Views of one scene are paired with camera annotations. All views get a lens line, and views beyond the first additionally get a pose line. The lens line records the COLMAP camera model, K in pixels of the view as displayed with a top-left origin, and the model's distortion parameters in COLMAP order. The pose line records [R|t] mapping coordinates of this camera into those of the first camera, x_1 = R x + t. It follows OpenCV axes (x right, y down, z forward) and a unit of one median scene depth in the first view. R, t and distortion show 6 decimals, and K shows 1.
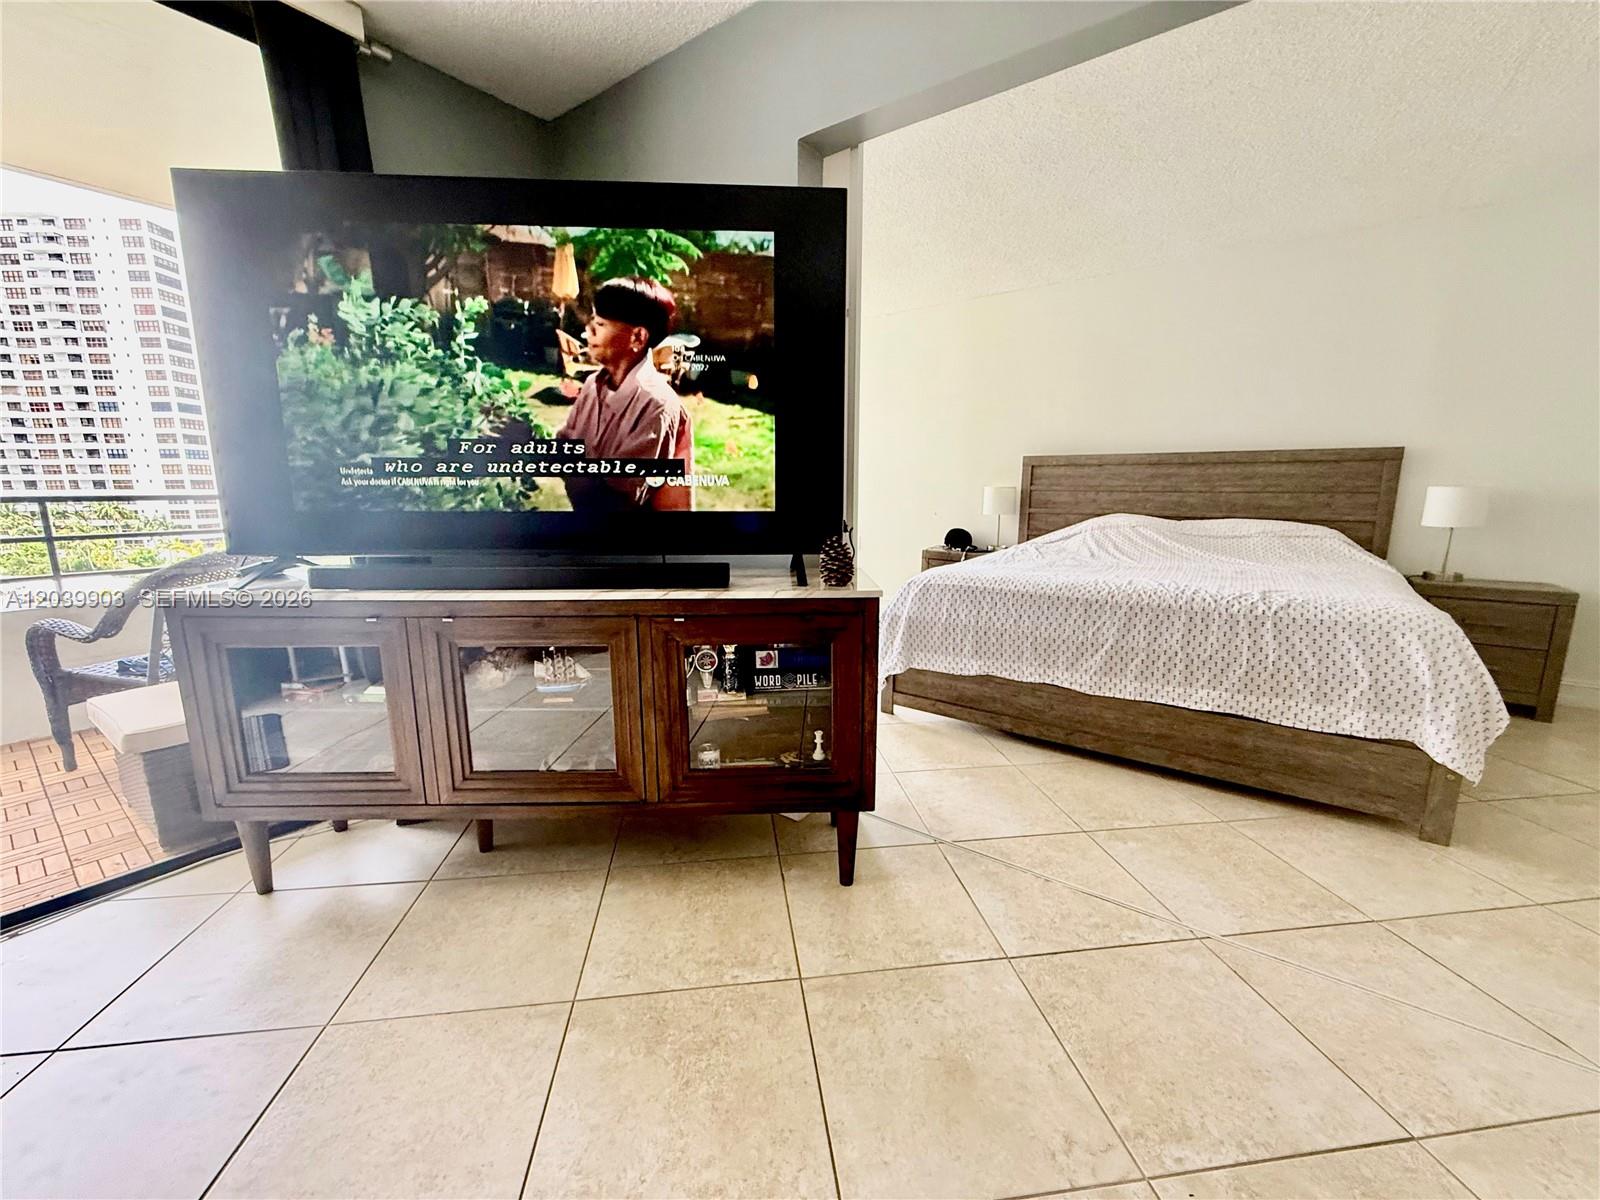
lens RADIAL K [[634.1, 0, 800.4], [0, 634.1, 594.5], [0, 0, 1]] dist [-0.000839, -0.000067]
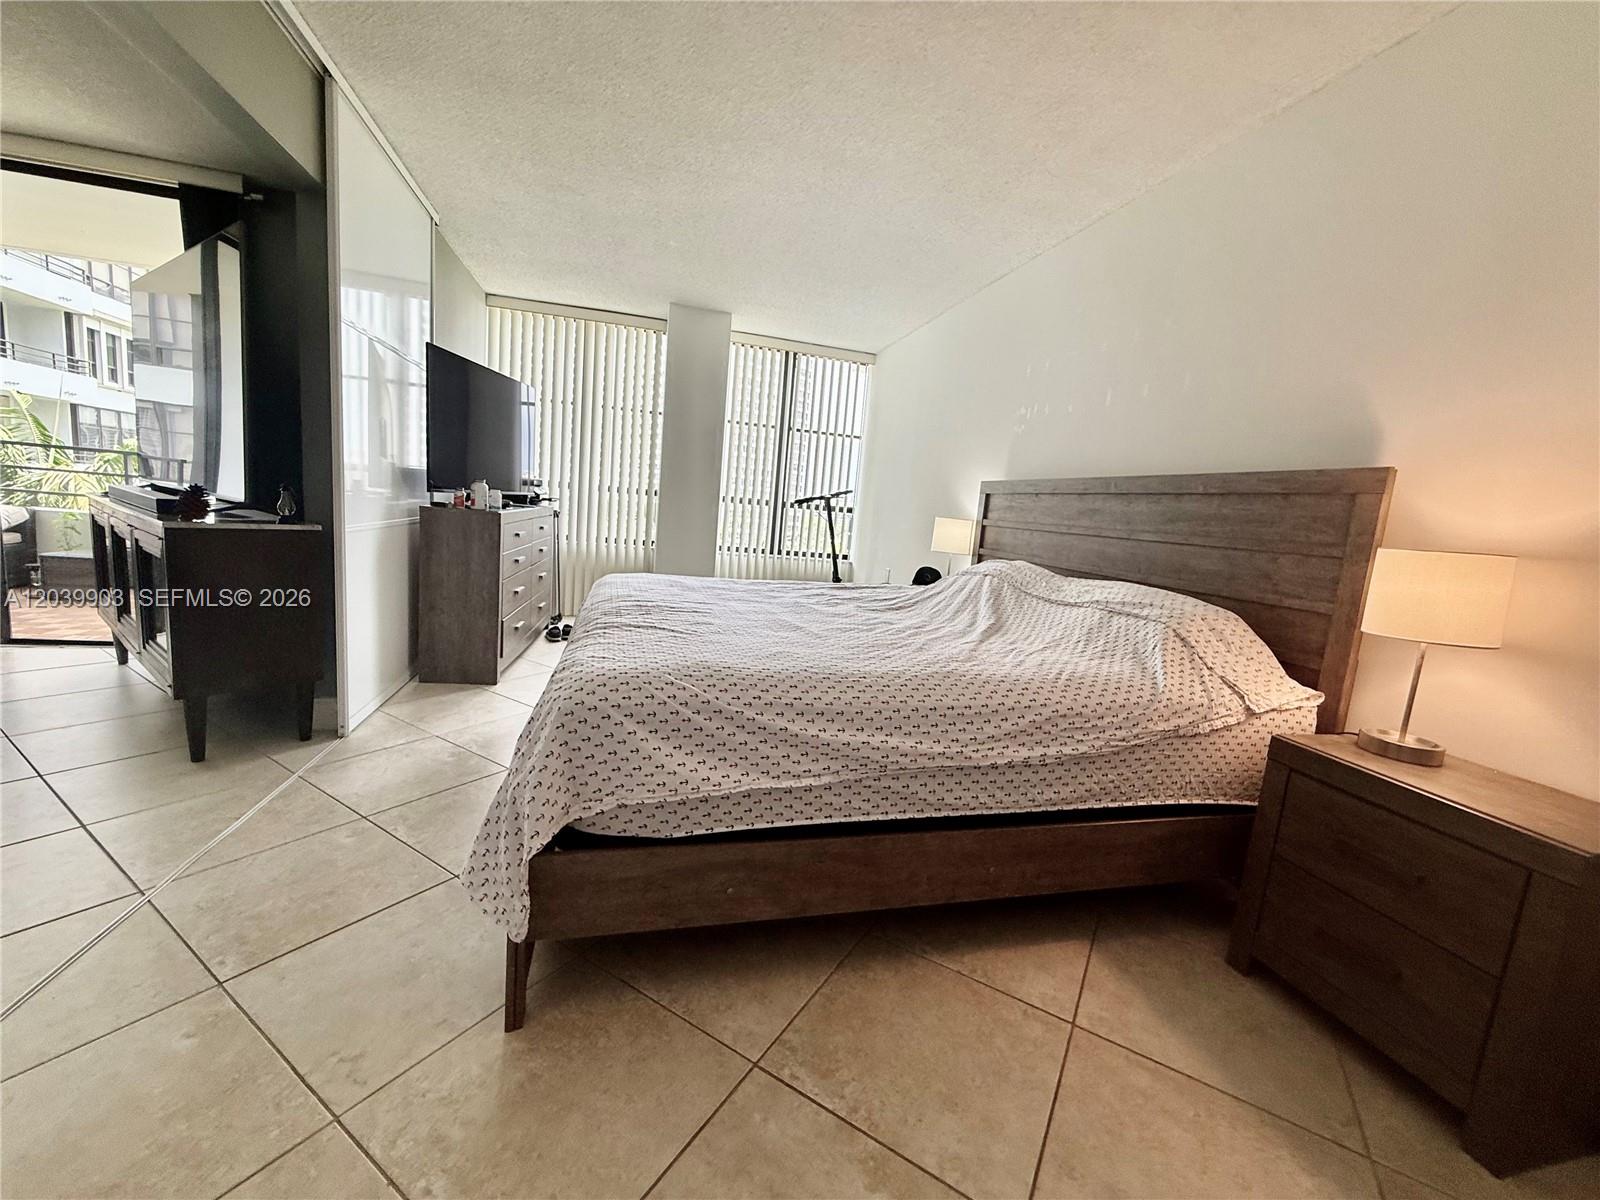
lens RADIAL K [[637.9, 0, 794.3], [0, 637.9, 600.3], [0, 0, 1]] dist [0.000571, 0.000584]
pose [[0.777202, 0.155553, -0.609721, 1.288311], [-0.191141, 0.981539, 0.006767, -0.069626], [0.599518, 0.111283, 0.792587, 0.494184]]
